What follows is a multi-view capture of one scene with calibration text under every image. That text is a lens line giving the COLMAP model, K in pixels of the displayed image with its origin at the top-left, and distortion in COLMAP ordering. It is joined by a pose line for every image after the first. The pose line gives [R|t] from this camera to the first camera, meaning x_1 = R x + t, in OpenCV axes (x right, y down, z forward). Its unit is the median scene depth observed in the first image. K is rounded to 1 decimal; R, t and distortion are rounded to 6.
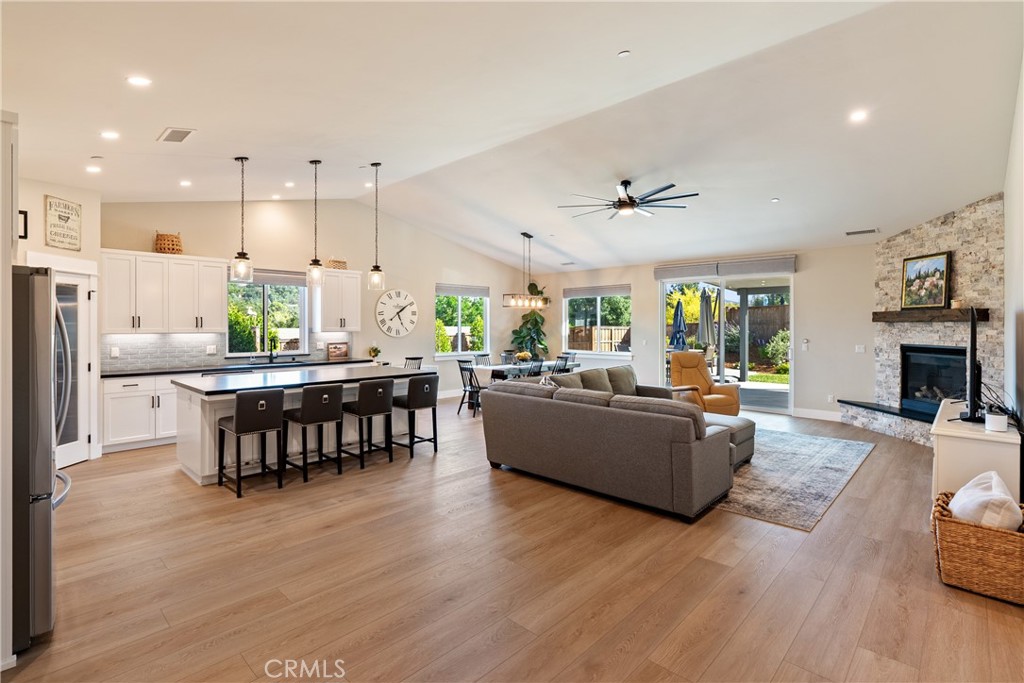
lens RADIAL K [[463.9, 0, 527.3], [0, 463.9, 323.0], [0, 0, 1]] dist [0.002459, -0.001573]
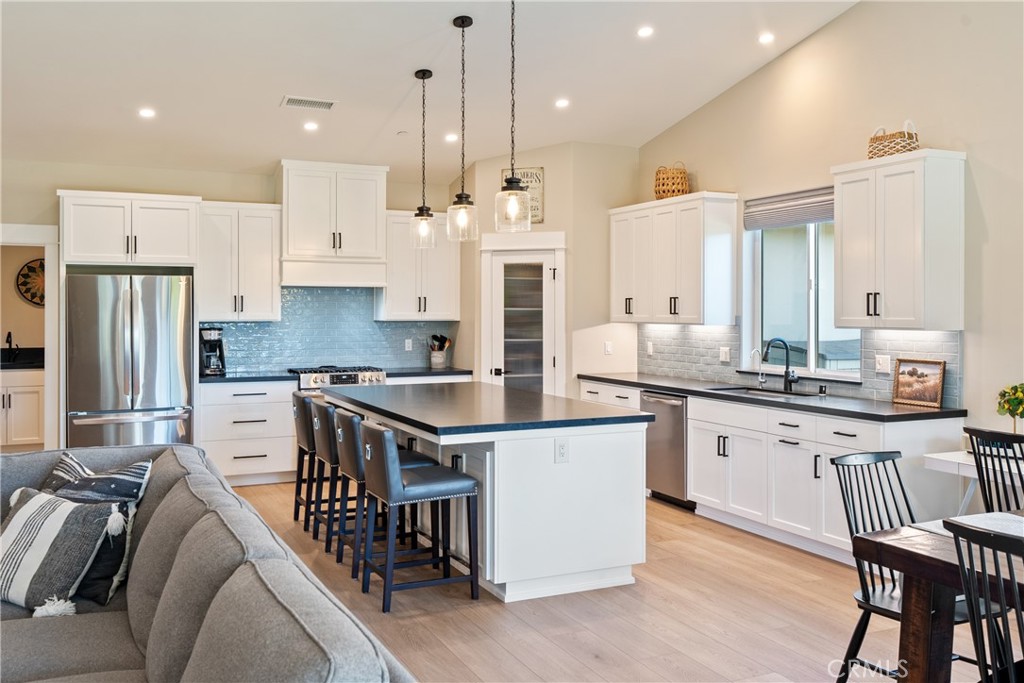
lens RADIAL K [[886.1, 0, 531.0], [0, 886.1, 327.7], [0, 0, 1]] dist [-0.040580, 0.041024]
pose [[-0.360464, 0.016553, -0.932626, 0.404448], [0.002662, 0.999857, 0.016718, 0.006511], [0.932769, 0.003543, -0.360456, 1.160741]]
